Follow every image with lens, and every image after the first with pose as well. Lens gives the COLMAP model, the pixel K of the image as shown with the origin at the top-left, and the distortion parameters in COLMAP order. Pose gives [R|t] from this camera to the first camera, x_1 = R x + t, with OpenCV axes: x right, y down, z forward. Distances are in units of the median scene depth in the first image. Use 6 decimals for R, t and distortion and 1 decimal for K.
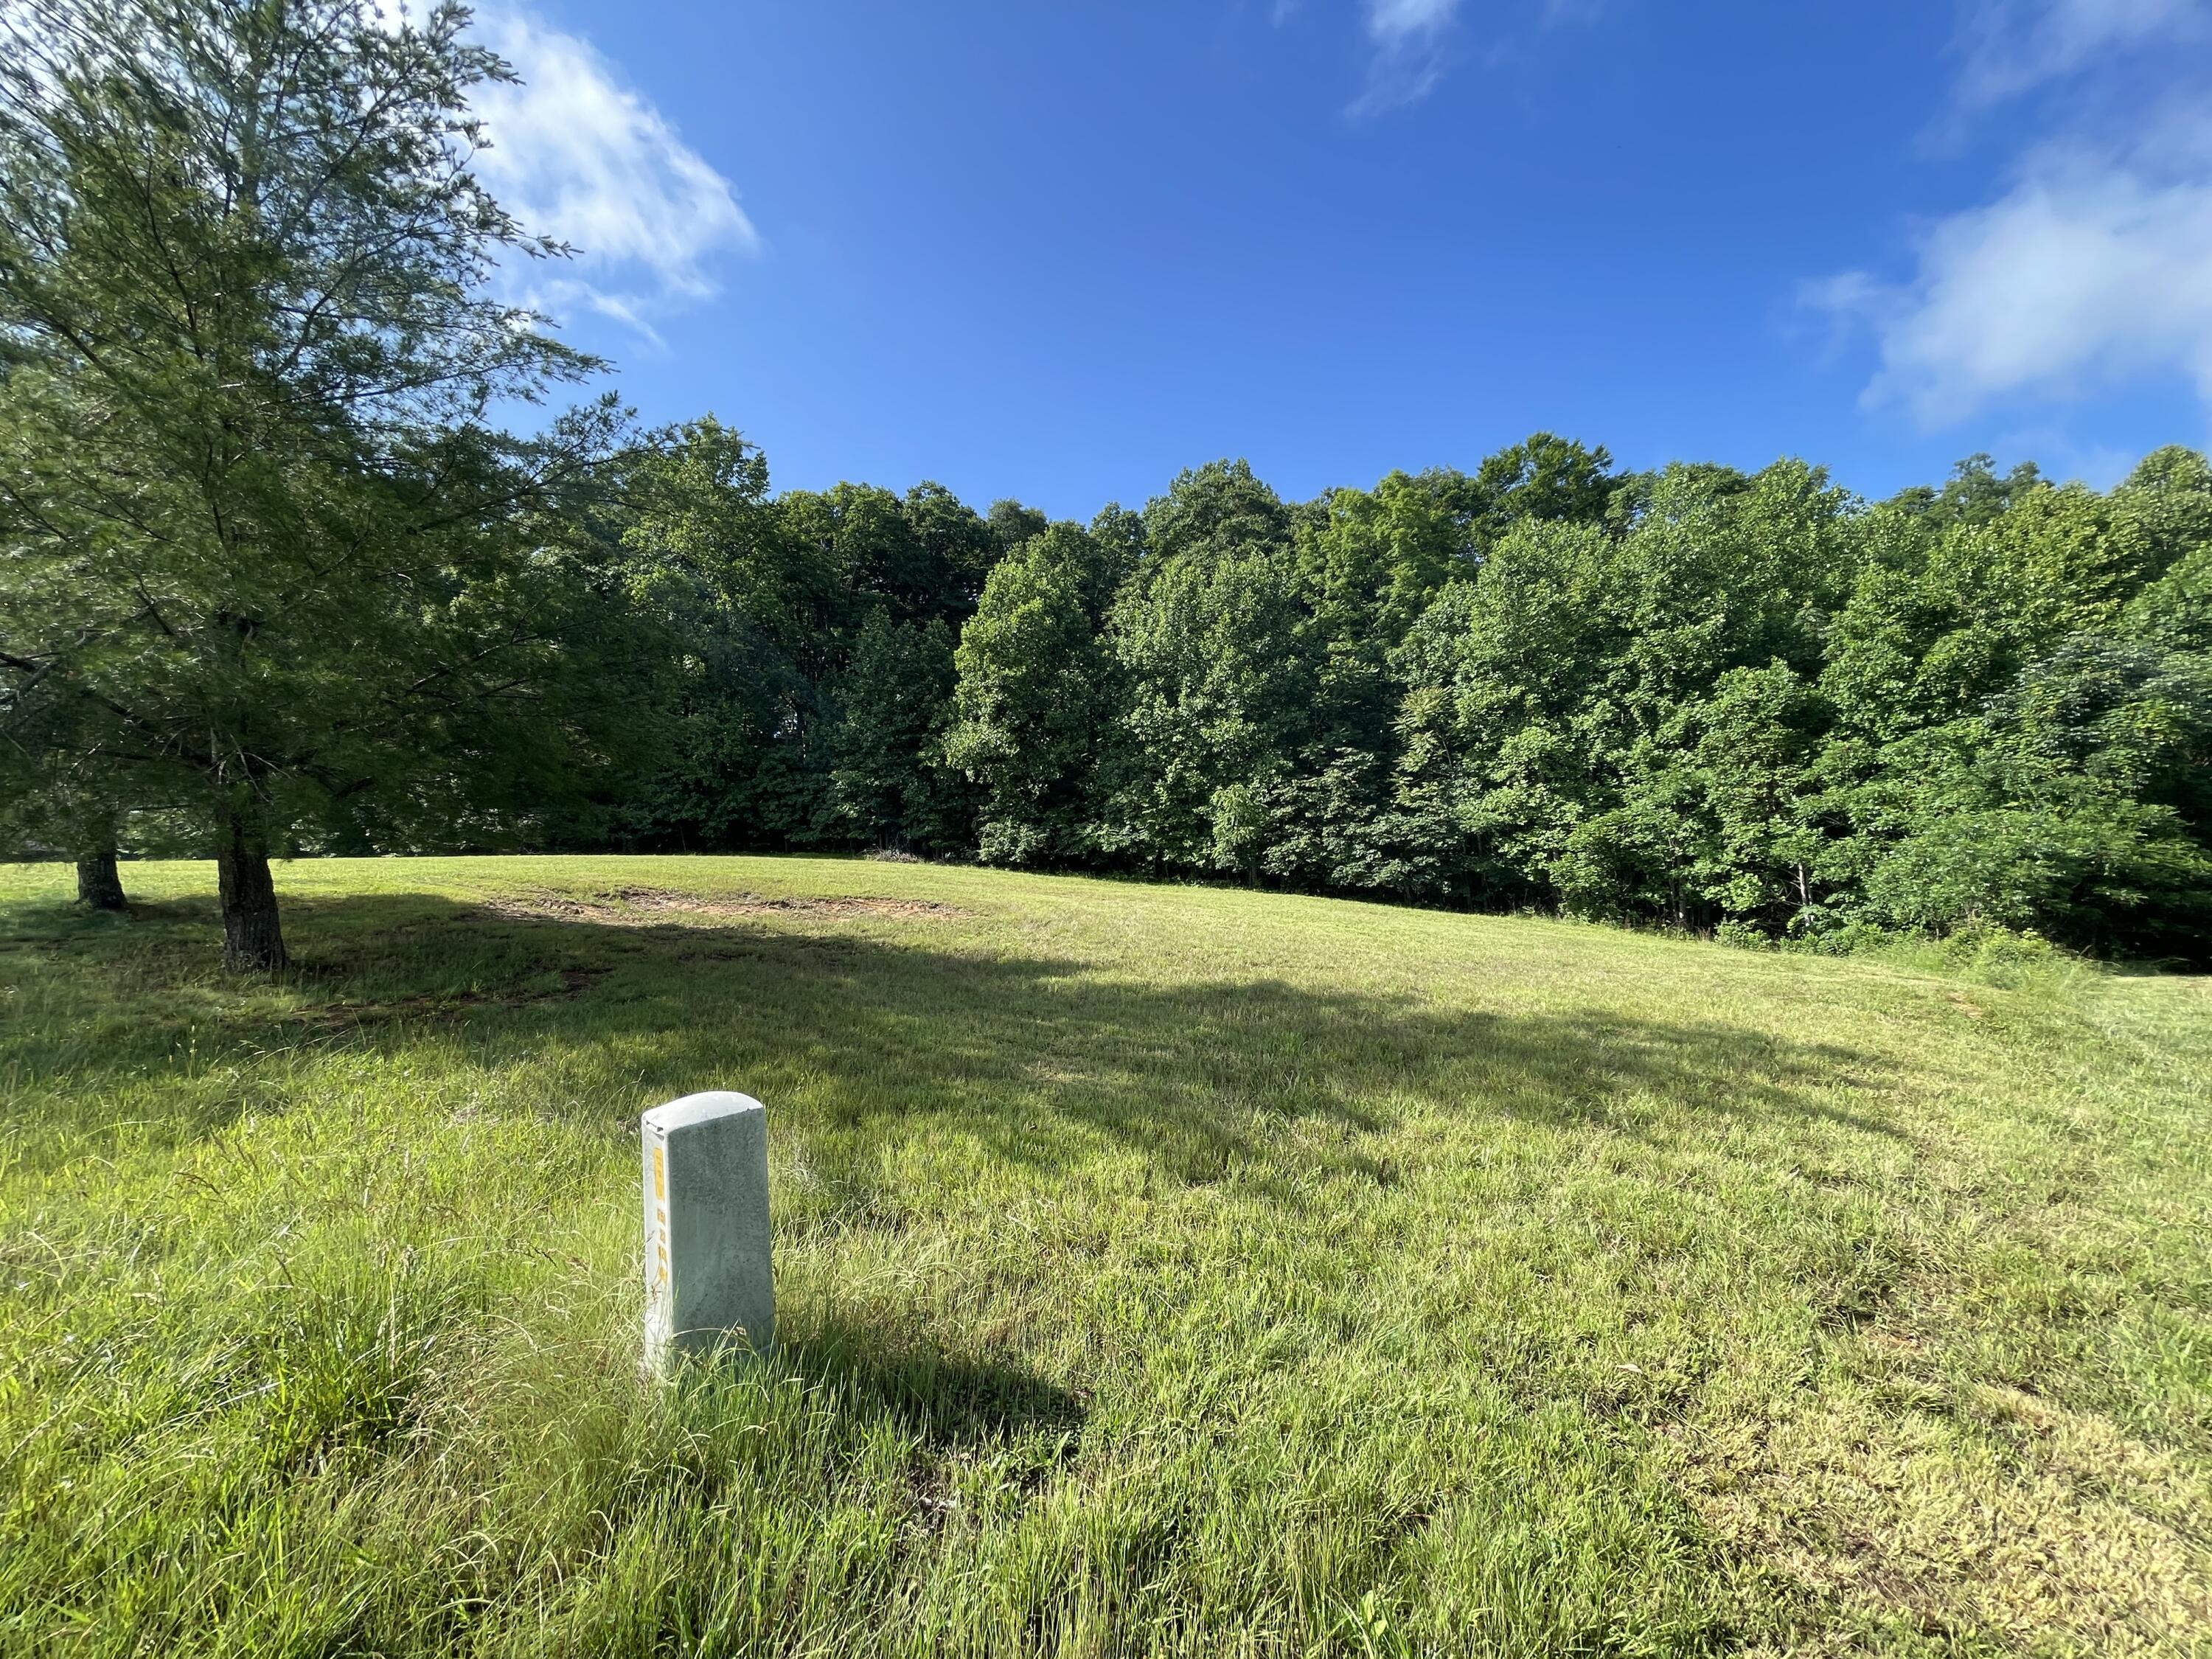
lens RADIAL K [[893.0, 0, 1106.9], [0, 893.0, 836.5], [0, 0, 1]] dist [0.000483, 0.000506]
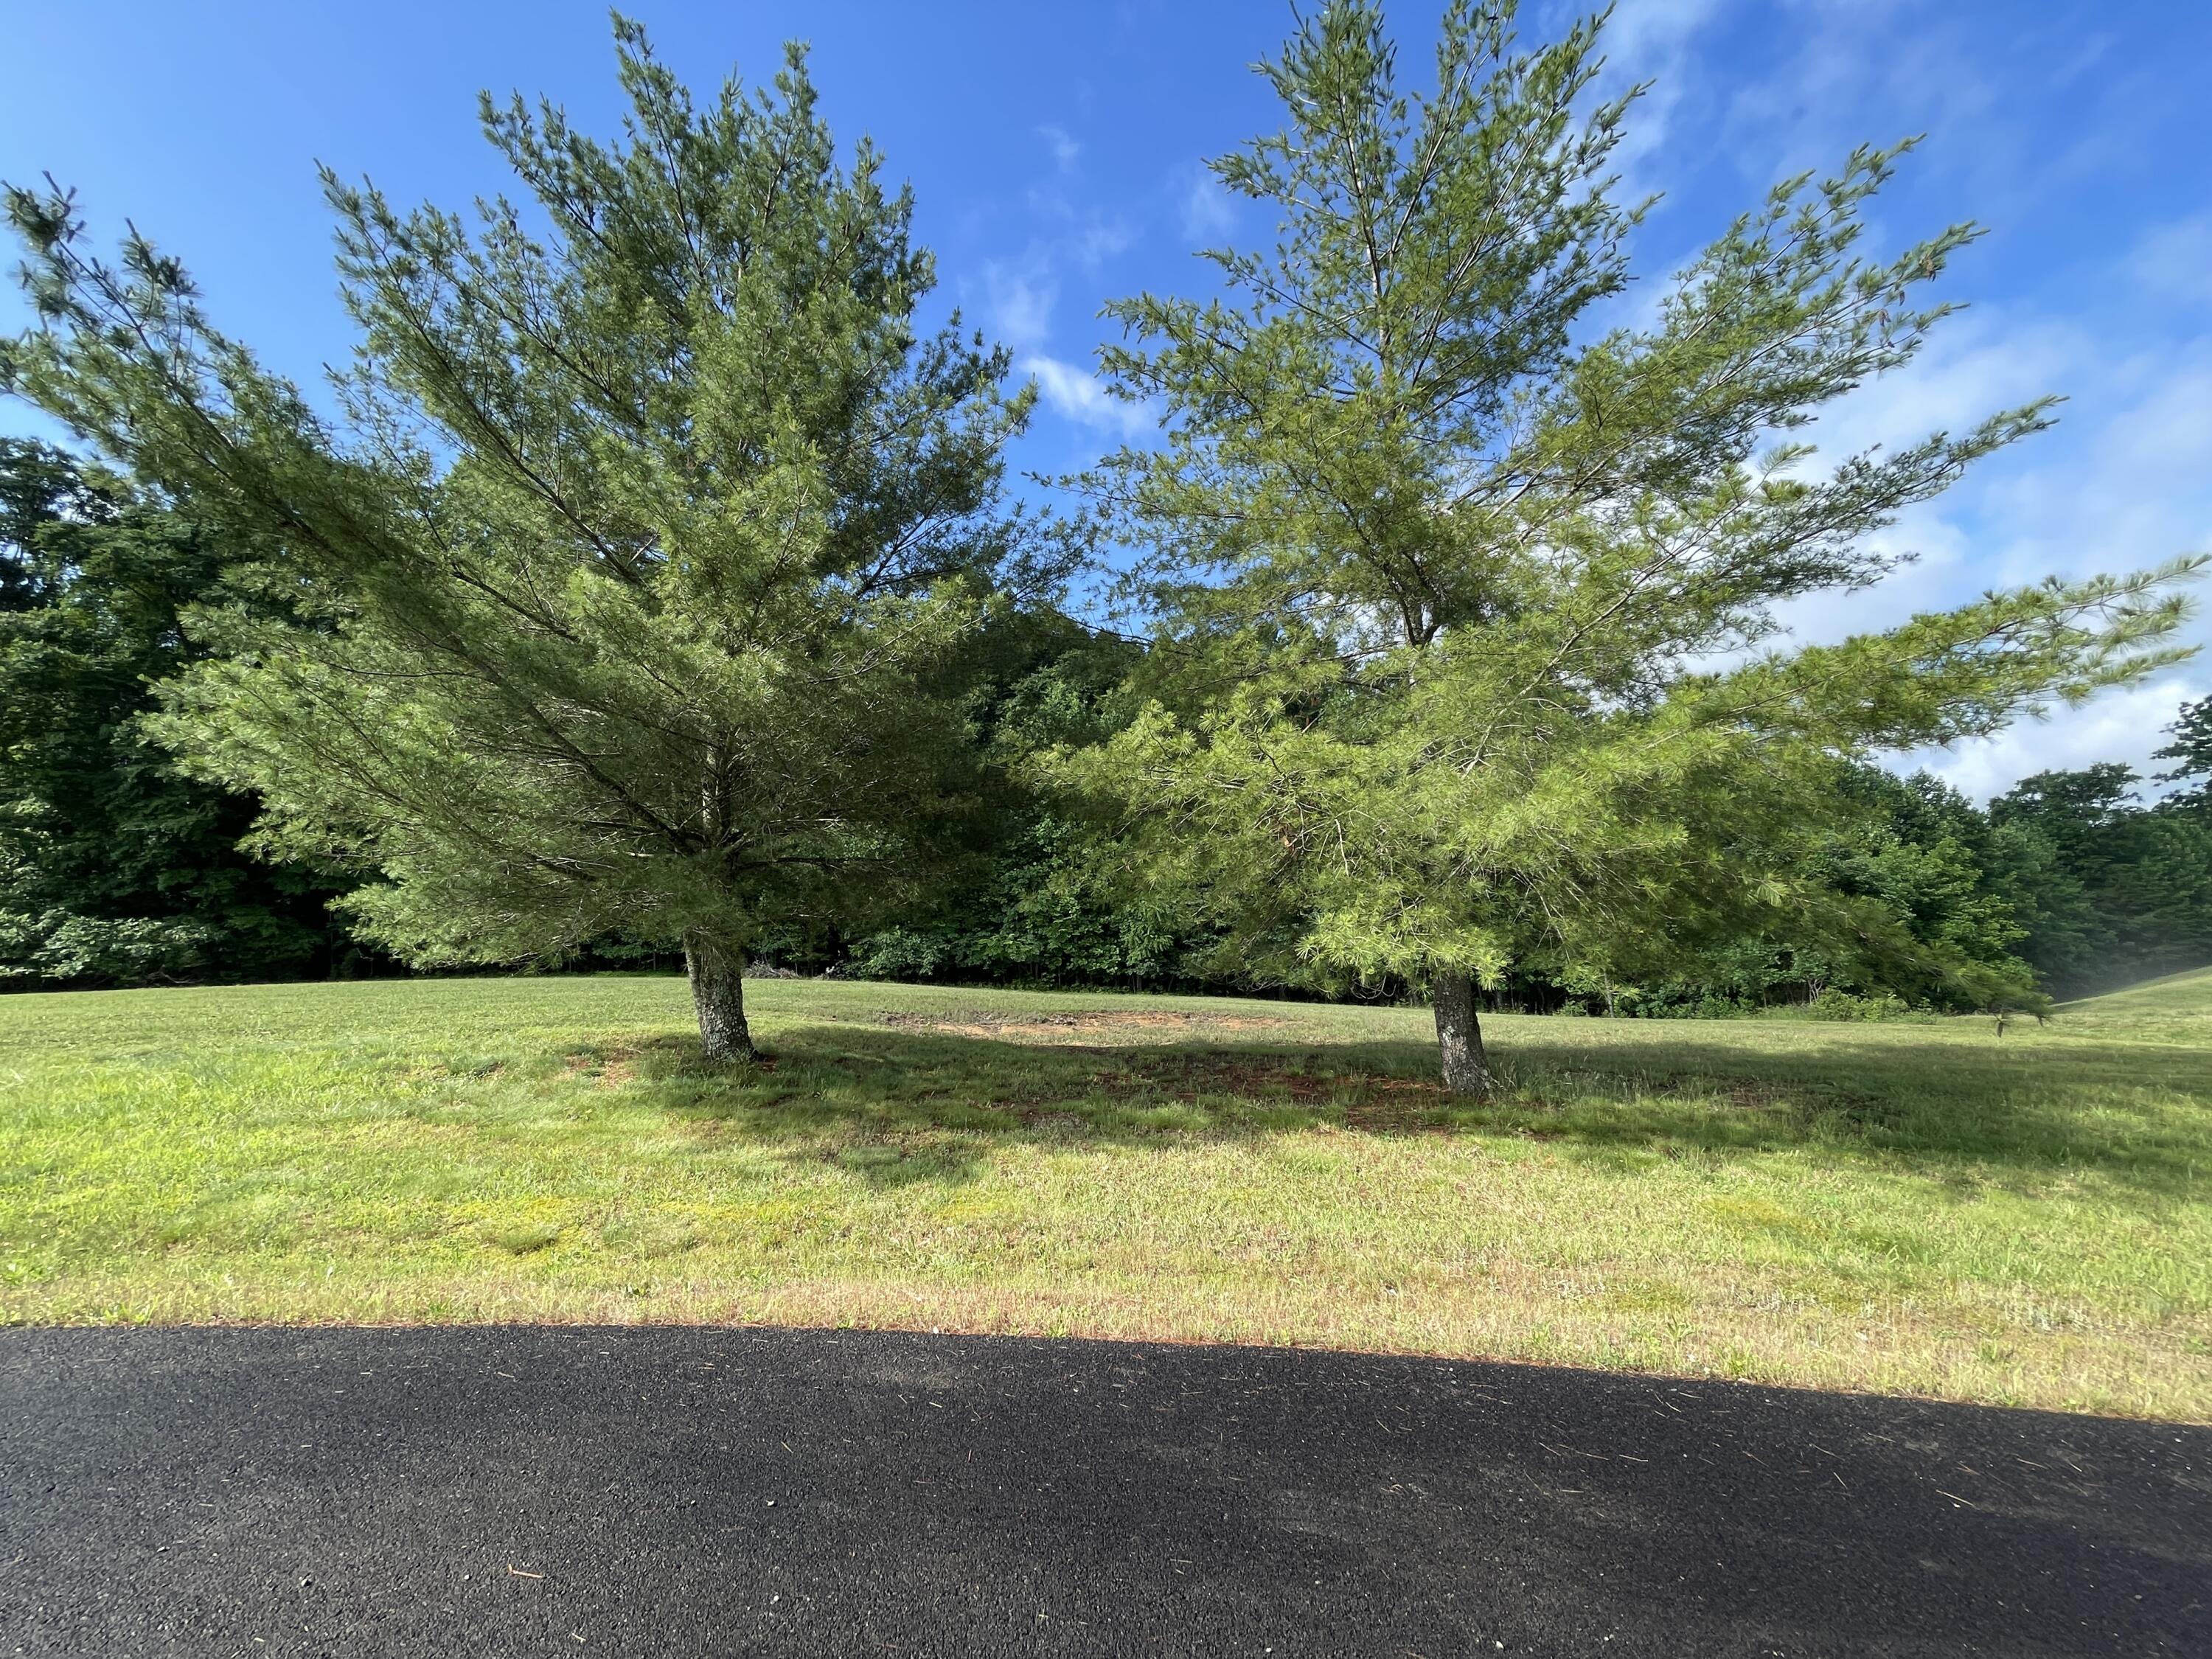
lens RADIAL K [[893.0, 0, 1101.2], [0, 893.0, 830.5], [0, 0, 1]] dist [0.000483, 0.000506]
pose [[0.885544, 0.041586, 0.462690, -0.452555], [0.013462, 0.993270, -0.115040, -0.014289], [-0.464360, 0.108101, 0.879024, 0.070869]]
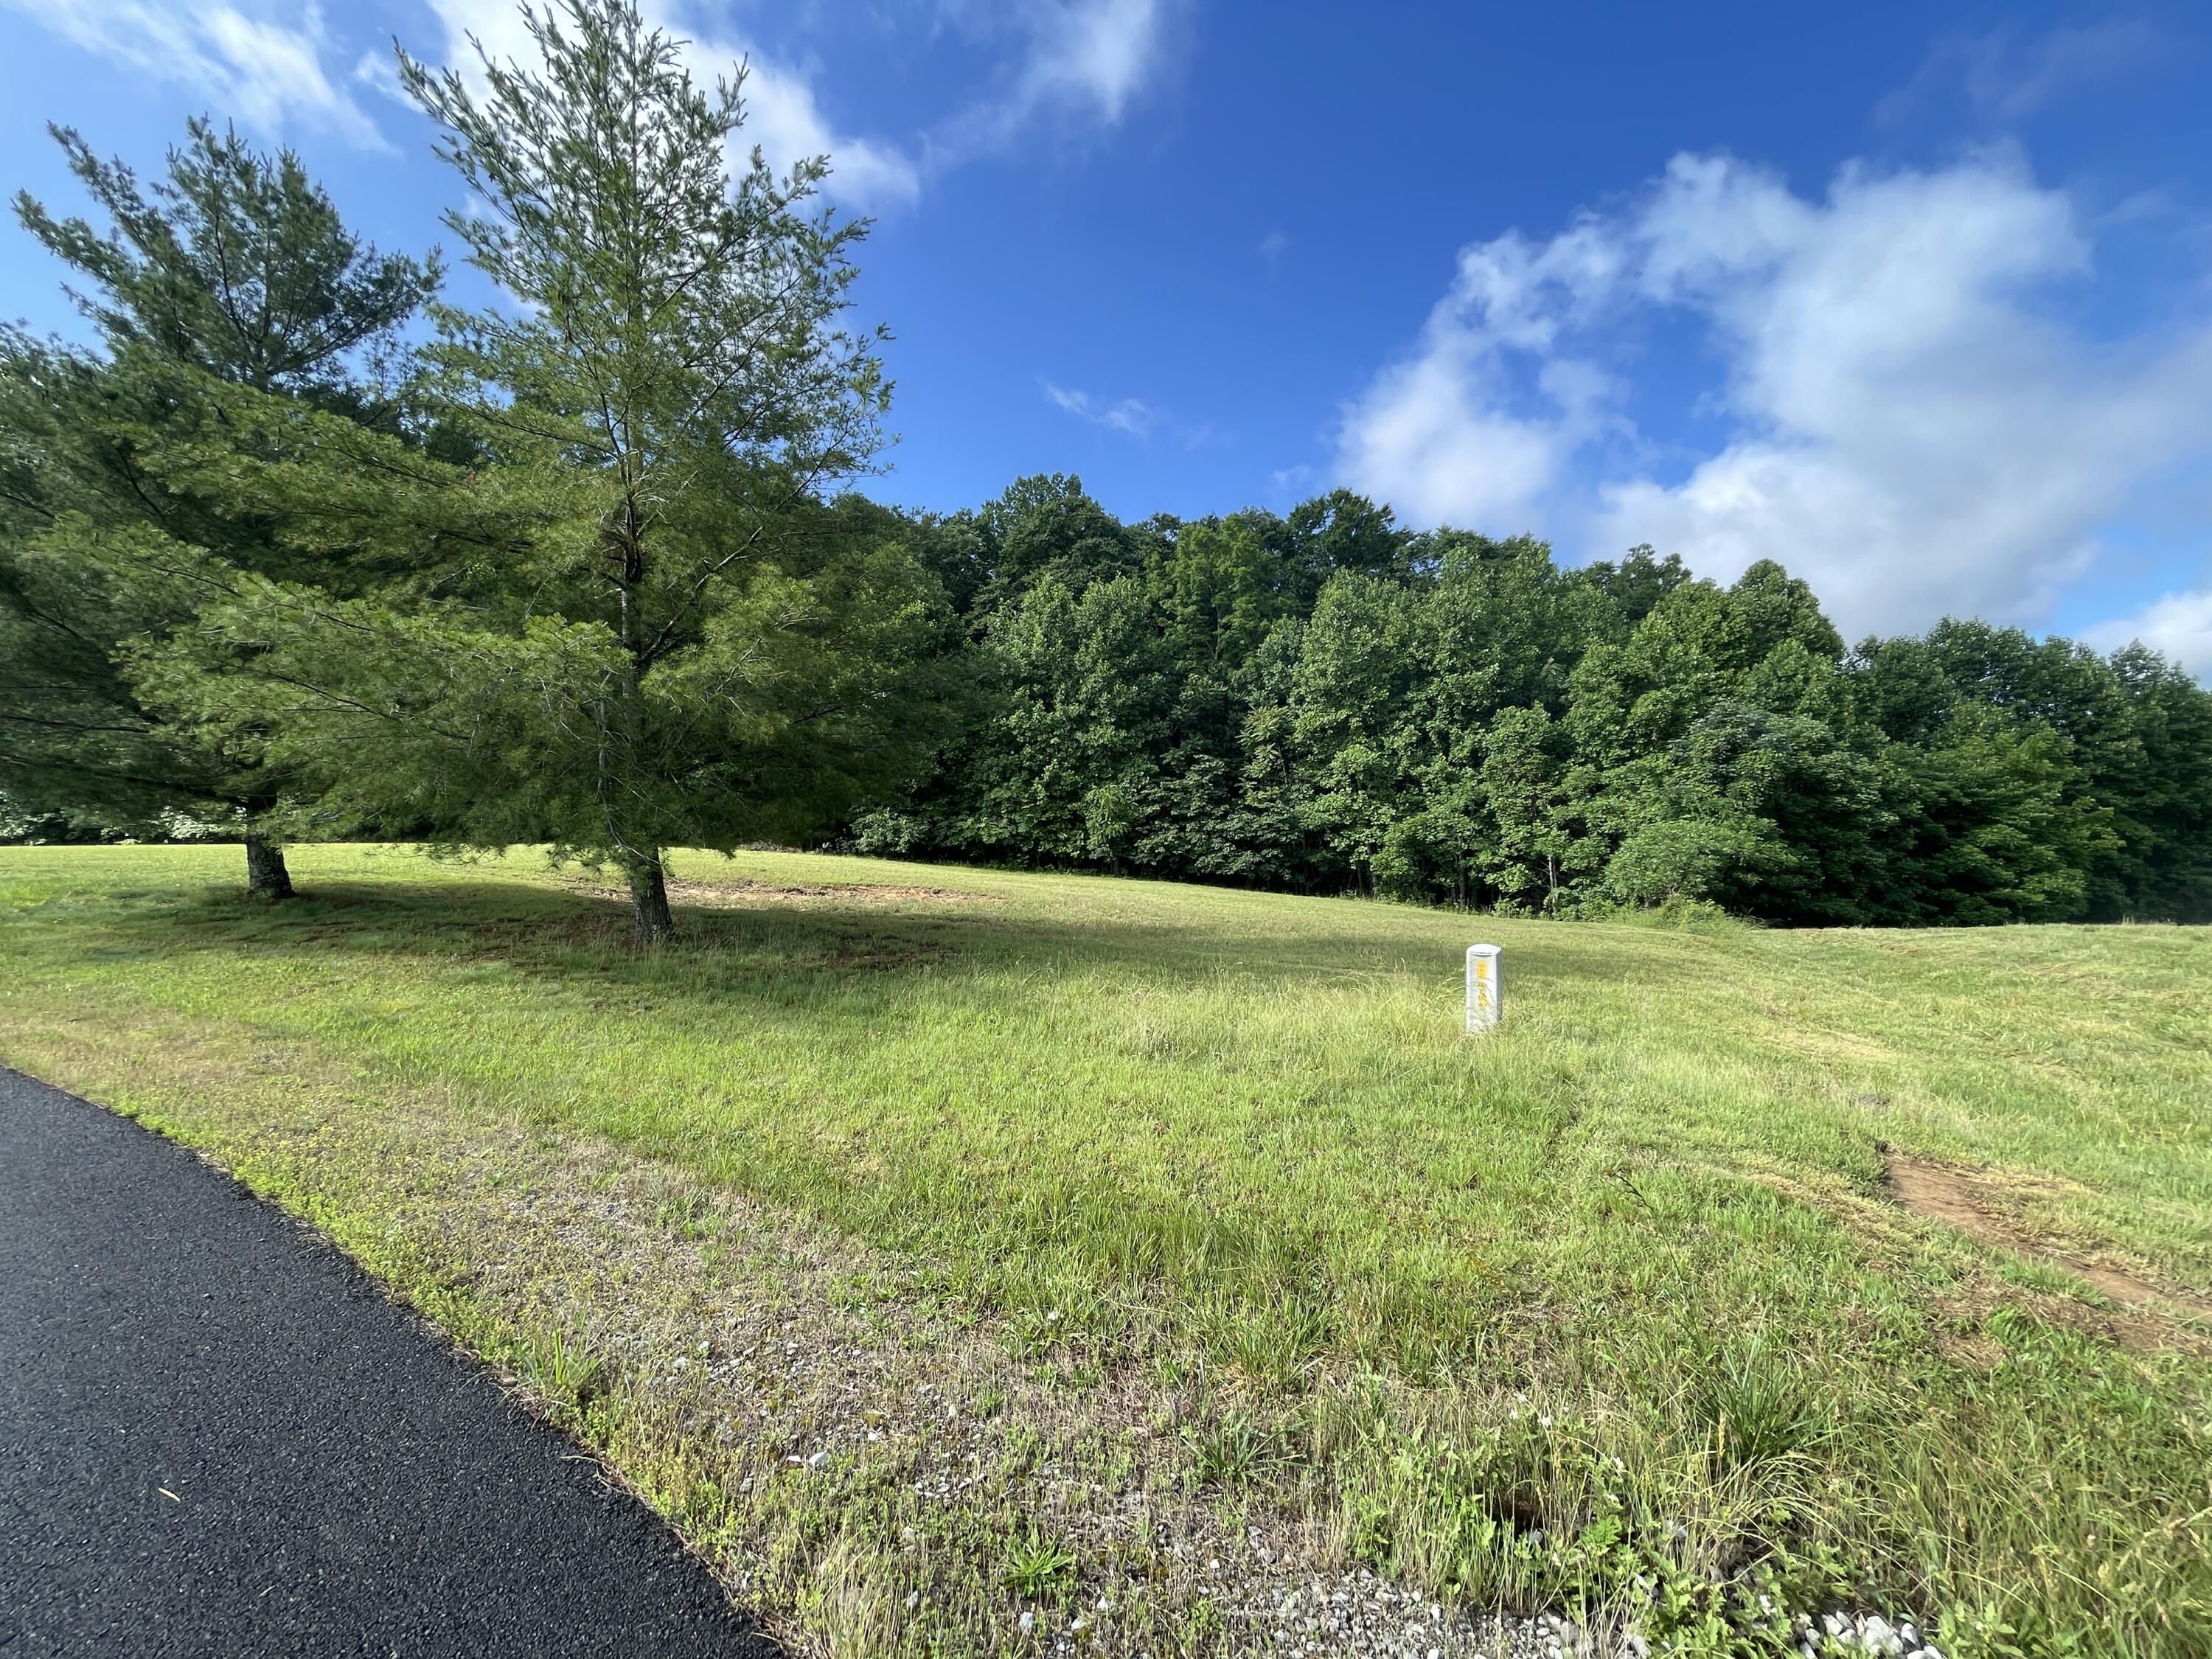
lens RADIAL K [[893.0, 0, 1103.6], [0, 893.0, 831.3], [0, 0, 1]] dist [0.000483, 0.000506]
pose [[0.968250, 0.009917, 0.249785, -0.157632], [-0.011436, 0.999924, 0.004630, -0.004402], [-0.249720, -0.007339, 0.968290, -0.100350]]
